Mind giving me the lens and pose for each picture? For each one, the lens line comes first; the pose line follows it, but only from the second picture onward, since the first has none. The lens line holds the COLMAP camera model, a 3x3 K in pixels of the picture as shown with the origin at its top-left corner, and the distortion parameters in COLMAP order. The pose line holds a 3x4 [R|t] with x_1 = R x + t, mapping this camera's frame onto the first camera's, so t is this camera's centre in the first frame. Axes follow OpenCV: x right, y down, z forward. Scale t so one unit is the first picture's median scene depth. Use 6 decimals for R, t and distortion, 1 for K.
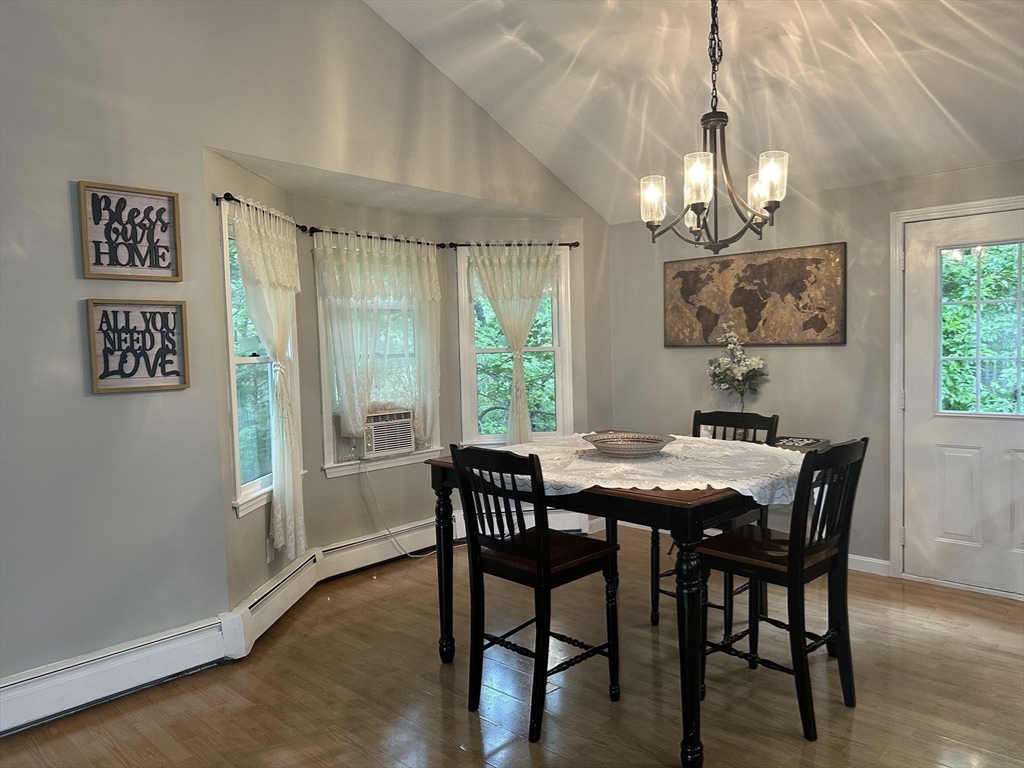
lens RADIAL K [[717.8, 0, 512.0], [0, 717.8, 384.0], [0, 0, 1]] dist [0.011154, -0.002223]
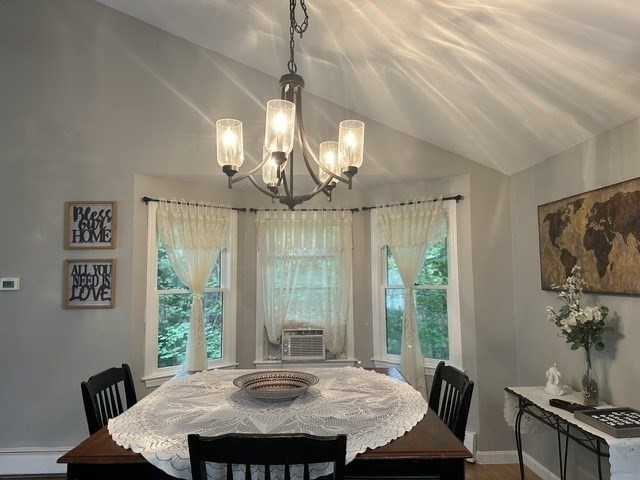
lens RADIAL K [[445.7, 0, 320.0], [0, 445.7, 240.0], [0, 0, 1]] dist [0.002261, 0.001735]
pose [[0.725142, -0.037240, -0.687592, 0.702610], [-0.042968, 0.994144, -0.099158, -0.075086], [0.687258, 0.101448, 0.719295, 0.554197]]
